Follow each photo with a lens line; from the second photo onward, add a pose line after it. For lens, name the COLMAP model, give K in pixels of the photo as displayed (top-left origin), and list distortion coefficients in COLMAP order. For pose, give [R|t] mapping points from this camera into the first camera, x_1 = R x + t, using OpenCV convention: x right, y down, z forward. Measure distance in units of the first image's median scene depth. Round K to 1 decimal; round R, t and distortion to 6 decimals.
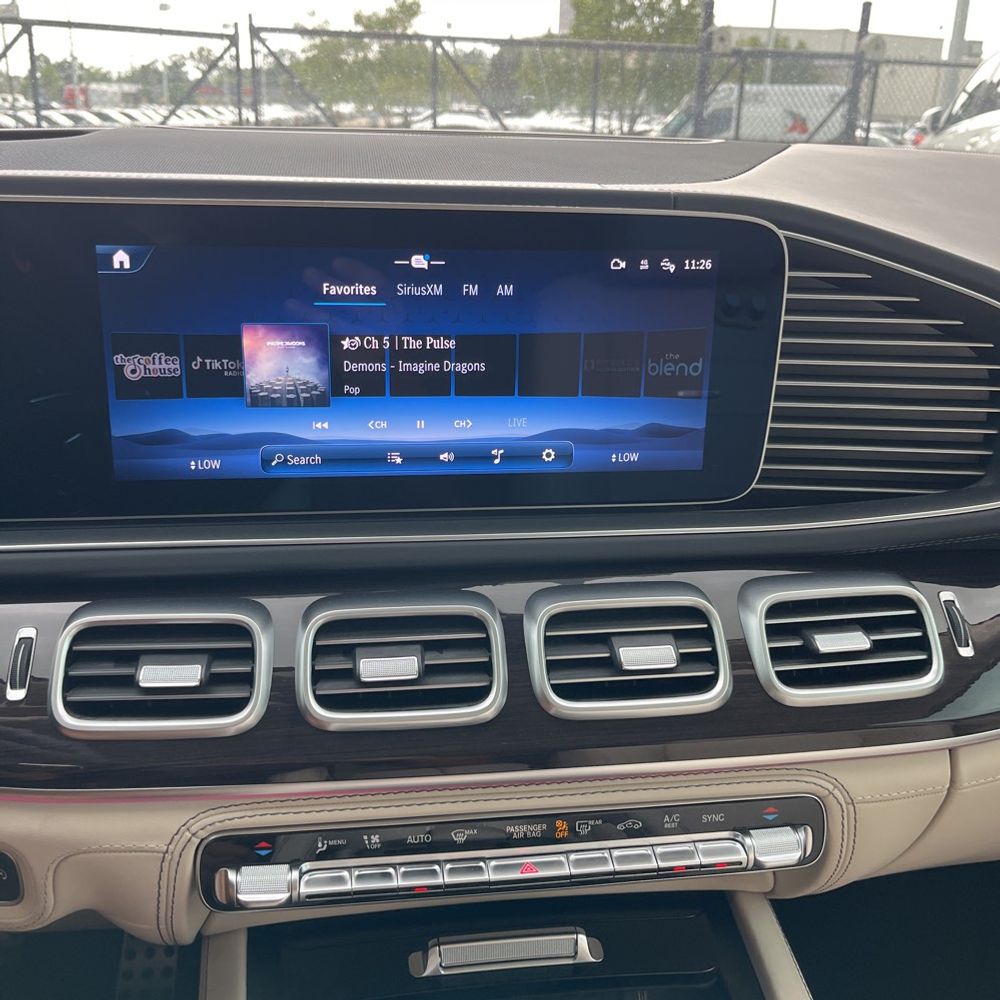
lens RADIAL K [[1013.6, 0, 500.8], [0, 1013.6, 499.1], [0, 0, 1]] dist [0.021176, 0.000000]
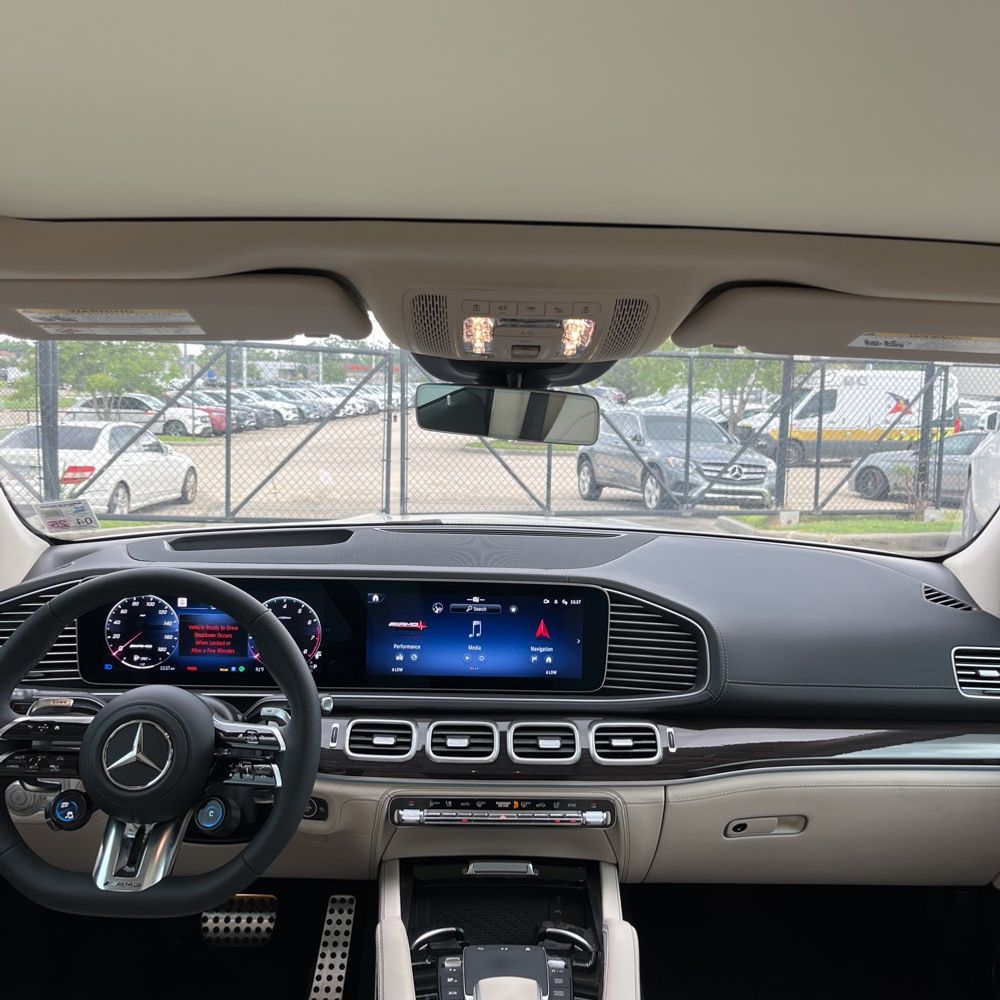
lens RADIAL K [[1013.6, 0, 498.8], [0, 1013.6, 506.9], [0, 0, 1]] dist [0.021176, 0.000000]
pose [[0.993632, 0.017297, -0.111342, 0.310073], [-0.039650, 0.978622, -0.201811, 0.086812], [0.105471, 0.204941, 0.973075, -1.895794]]
